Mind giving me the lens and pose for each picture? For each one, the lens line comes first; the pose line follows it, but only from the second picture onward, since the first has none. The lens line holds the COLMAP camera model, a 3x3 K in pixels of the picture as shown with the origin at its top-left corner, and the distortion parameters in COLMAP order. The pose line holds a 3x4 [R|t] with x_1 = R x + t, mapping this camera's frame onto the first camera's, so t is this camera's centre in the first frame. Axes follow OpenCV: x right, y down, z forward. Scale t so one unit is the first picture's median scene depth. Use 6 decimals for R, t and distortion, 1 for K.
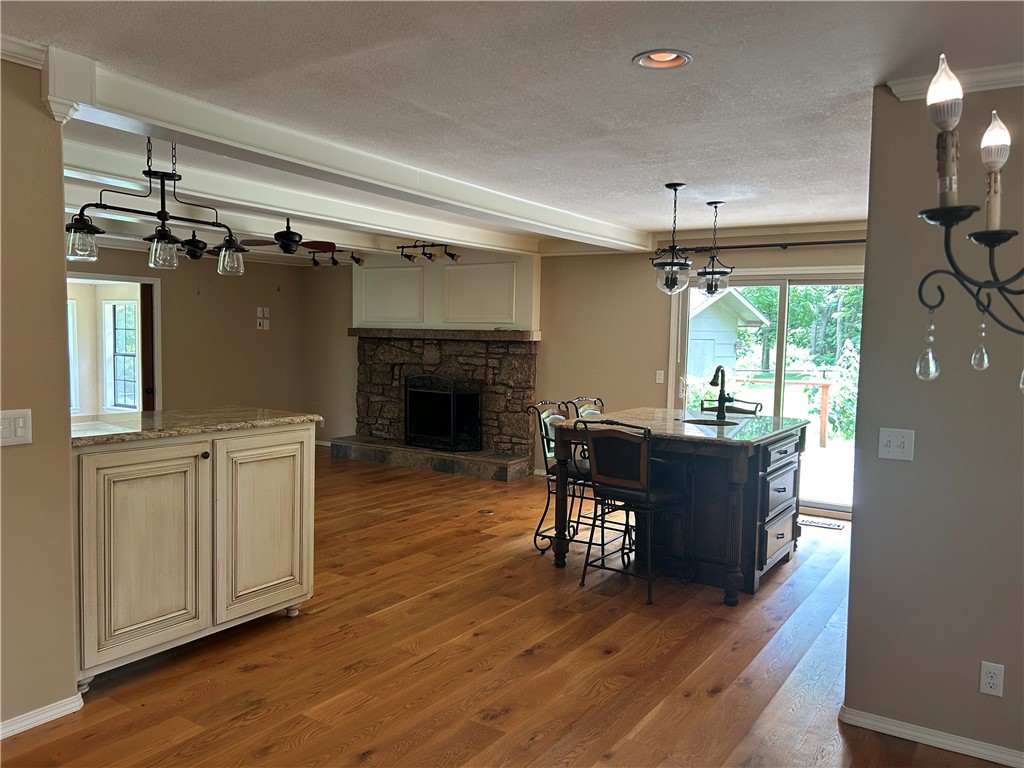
lens RADIAL K [[778.4, 0, 505.6], [0, 778.4, 388.0], [0, 0, 1]] dist [0.057846, -0.009496]
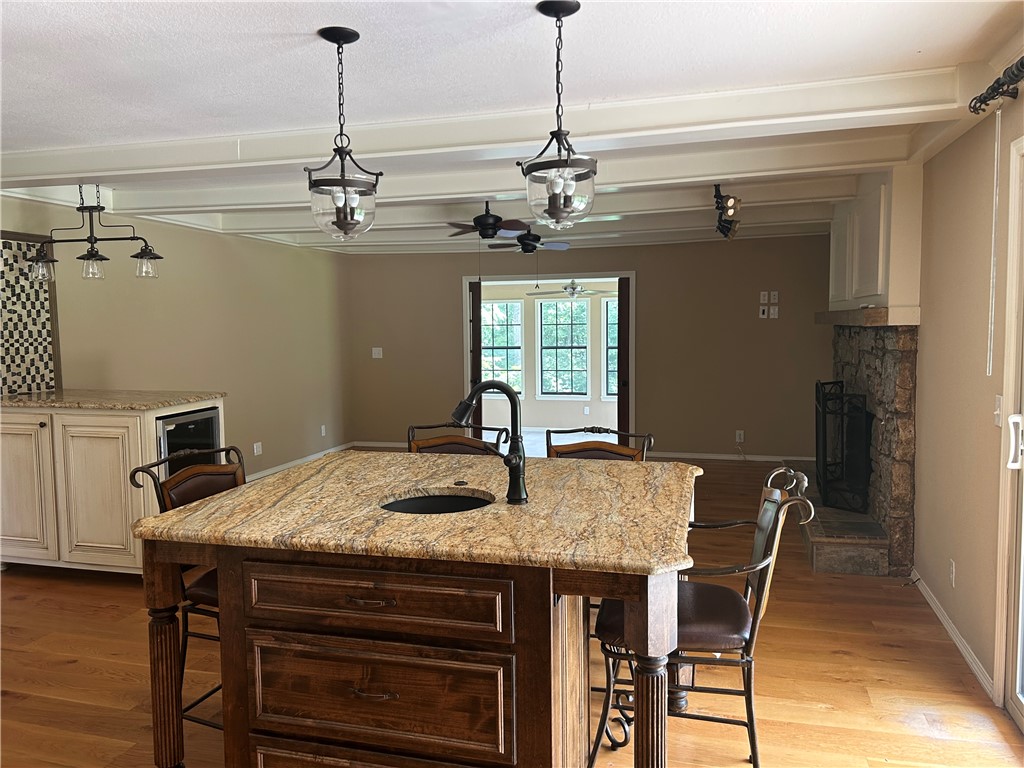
lens RADIAL K [[778.4, 0, 508.2], [0, 778.4, 381.9], [0, 0, 1]] dist [0.057846, -0.009496]
pose [[0.307102, 0.052316, -0.950237, 0.958296], [-0.048401, 0.998054, 0.039307, -0.064415], [0.950445, 0.033921, 0.309037, 1.169710]]
